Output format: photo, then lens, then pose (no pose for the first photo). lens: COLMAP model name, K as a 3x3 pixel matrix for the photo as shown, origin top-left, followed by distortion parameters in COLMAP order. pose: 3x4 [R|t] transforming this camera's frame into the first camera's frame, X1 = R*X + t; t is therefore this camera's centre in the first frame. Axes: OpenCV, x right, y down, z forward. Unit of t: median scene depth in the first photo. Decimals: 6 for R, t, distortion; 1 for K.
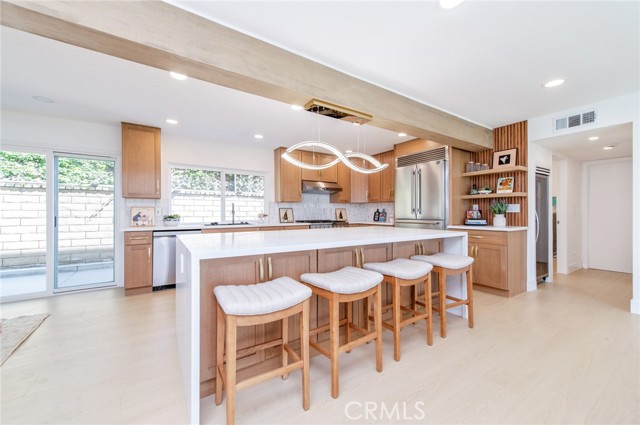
lens RADIAL K [[250.6, 0, 319.8], [0, 250.6, 214.3], [0, 0, 1]] dist [0.012117, -0.003038]
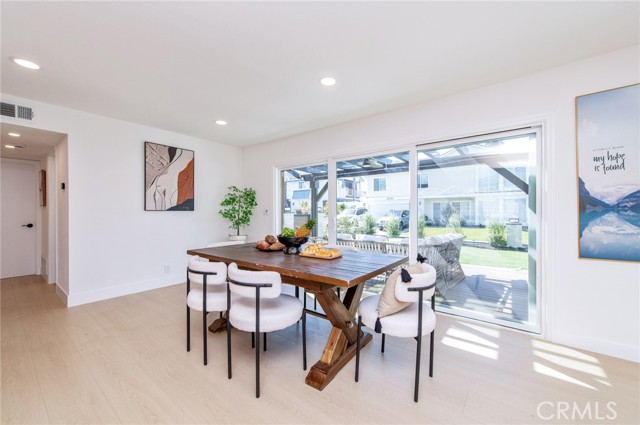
lens RADIAL K [[250.6, 0, 320.7], [0, 250.6, 212.1], [0, 0, 1]] dist [0.012117, -0.003038]
pose [[-0.327356, 0.002690, 0.944897, -0.121147], [0.008778, 0.999961, 0.000195, -0.011244], [-0.944860, 0.008358, -0.327367, 0.227494]]
